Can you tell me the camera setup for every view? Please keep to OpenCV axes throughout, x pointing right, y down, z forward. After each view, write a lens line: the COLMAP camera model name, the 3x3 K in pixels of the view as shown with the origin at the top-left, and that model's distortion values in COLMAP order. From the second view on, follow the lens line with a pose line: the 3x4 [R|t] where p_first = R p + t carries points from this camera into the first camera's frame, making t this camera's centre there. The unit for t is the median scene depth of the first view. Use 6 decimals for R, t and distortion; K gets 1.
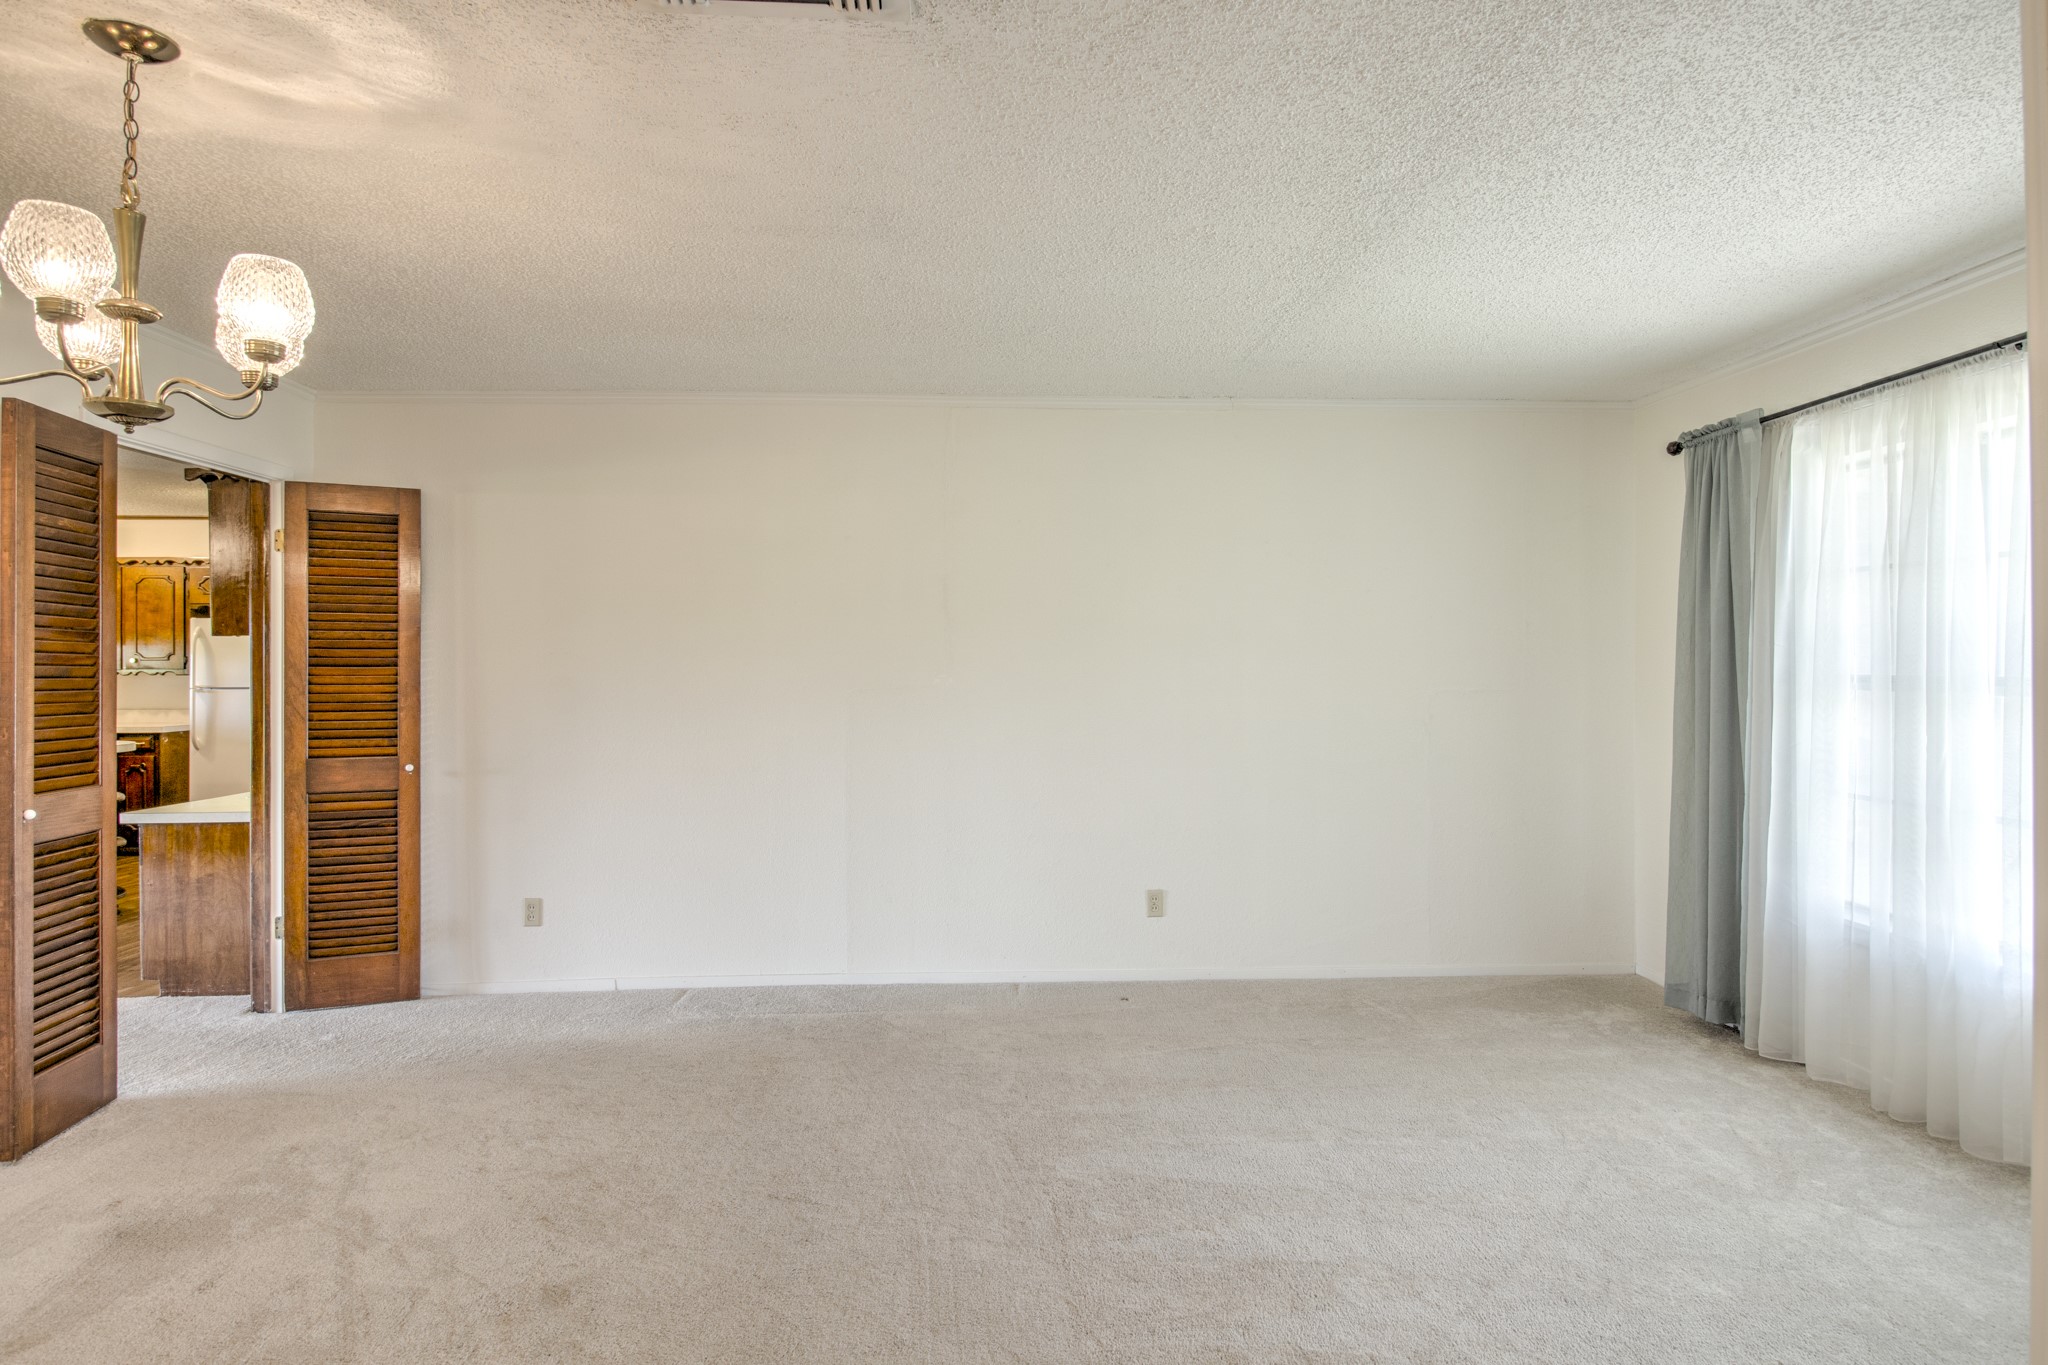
lens RADIAL K [[1137.2, 0, 1049.3], [0, 1137.2, 663.4], [0, 0, 1]] dist [0.001625, -0.013036]
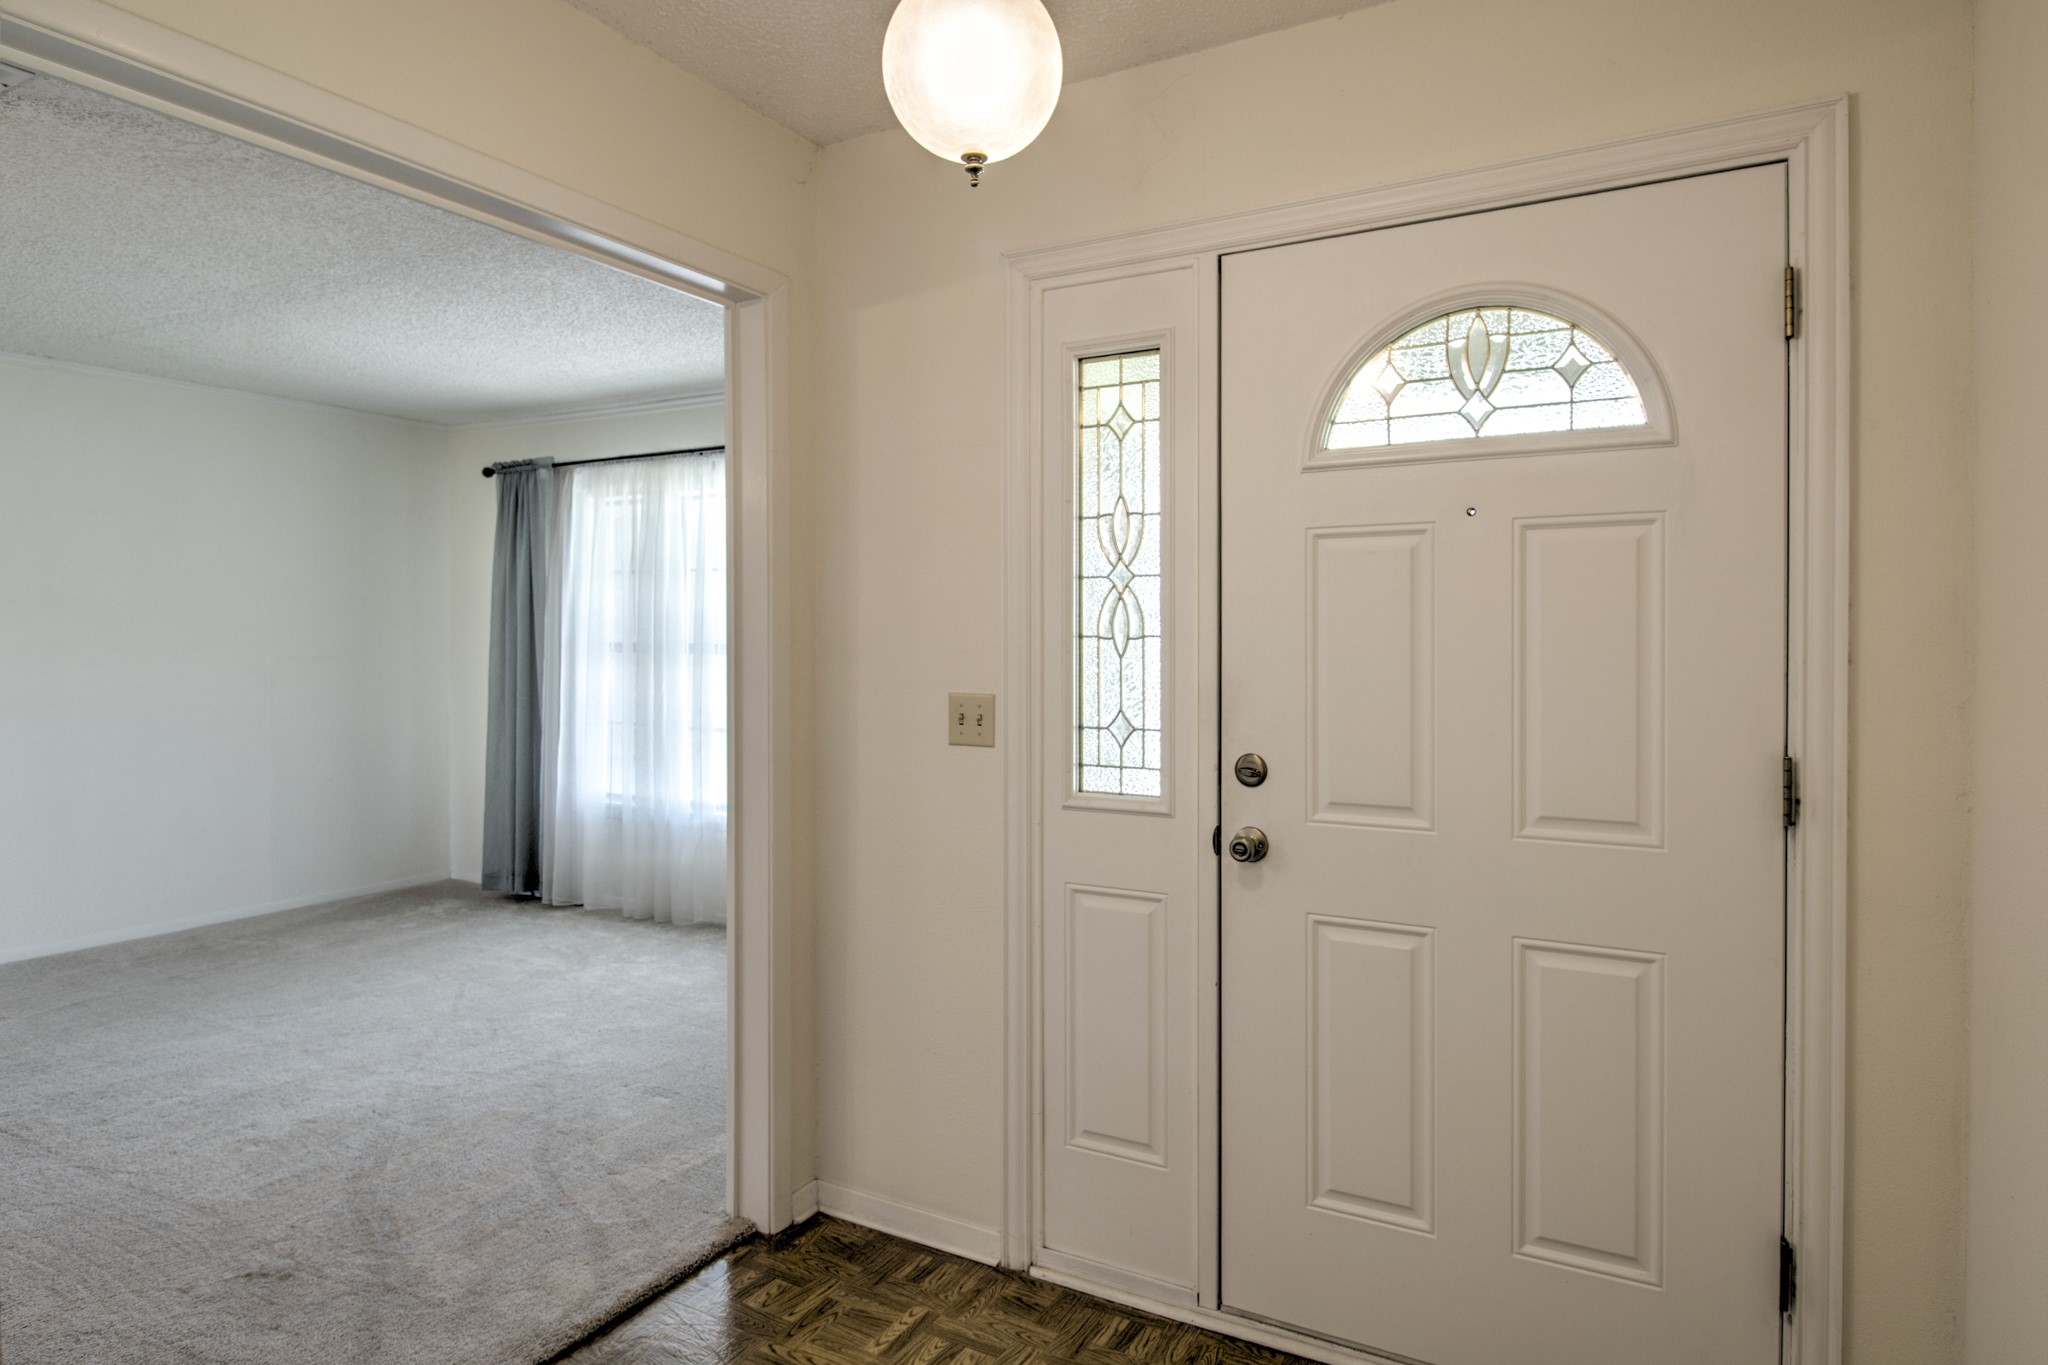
lens RADIAL K [[1193.5, 0, 1027.7], [0, 1193.5, 648.6], [0, 0, 1]] dist [0.099506, -0.059512]
pose [[0.545477, -0.006335, 0.838102, -0.346473], [-0.004456, 0.999935, 0.010458, -0.000878], [-0.838114, -0.009439, 0.545413, -0.356155]]
